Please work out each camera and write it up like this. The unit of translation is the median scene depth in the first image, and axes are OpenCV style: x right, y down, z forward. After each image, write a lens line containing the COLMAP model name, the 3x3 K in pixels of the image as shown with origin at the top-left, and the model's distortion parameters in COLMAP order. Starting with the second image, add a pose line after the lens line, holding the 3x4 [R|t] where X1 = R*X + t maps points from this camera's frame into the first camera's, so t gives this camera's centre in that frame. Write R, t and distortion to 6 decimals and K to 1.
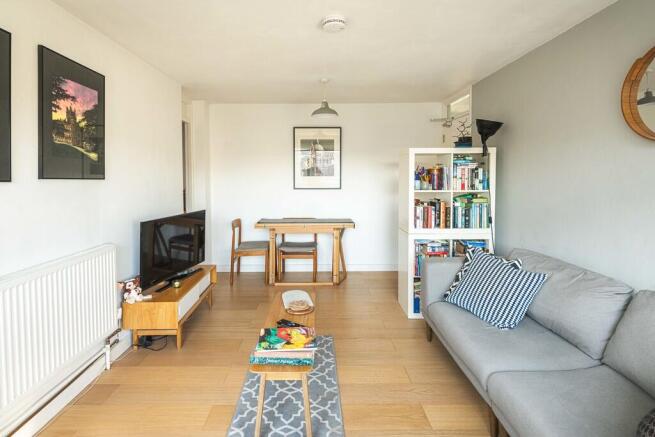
lens RADIAL K [[324.1, 0, 321.0], [0, 324.1, 187.4], [0, 0, 1]] dist [0.000539, -0.000251]
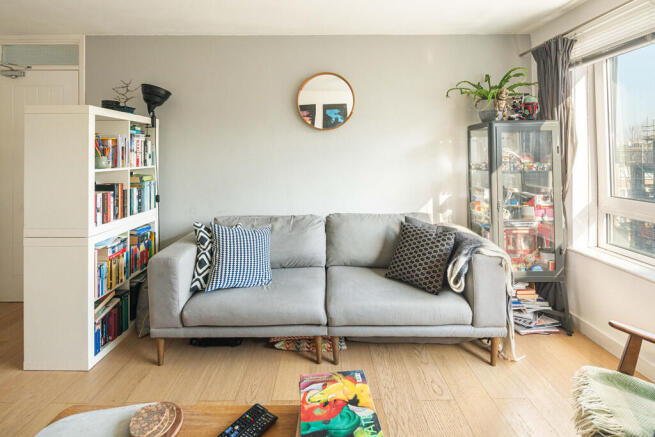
lens RADIAL K [[319.5, 0, 325.8], [0, 319.5, 155.2], [0, 0, 1]] dist [-0.000434, -0.000170]
pose [[0.010625, 0.000679, 0.999943, -0.361362], [0.041899, 0.999121, -0.001123, -0.000028], [-0.999065, 0.041909, 0.010587, 0.514205]]
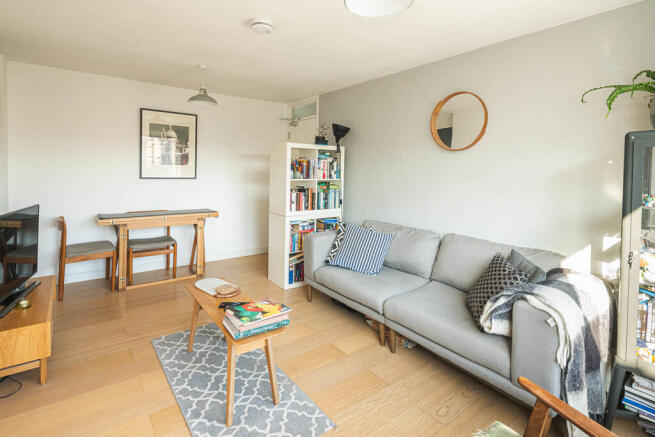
lens RADIAL K [[319.9, 0, 328.6], [0, 319.9, 180.1], [0, 0, 1]] dist [-0.000301, -0.000174]
pose [[0.800452, 0.000259, 0.599397, -0.291521], [-0.001048, 0.999999, 0.000967, 0.011856], [-0.599396, -0.001402, 0.800451, -0.005905]]
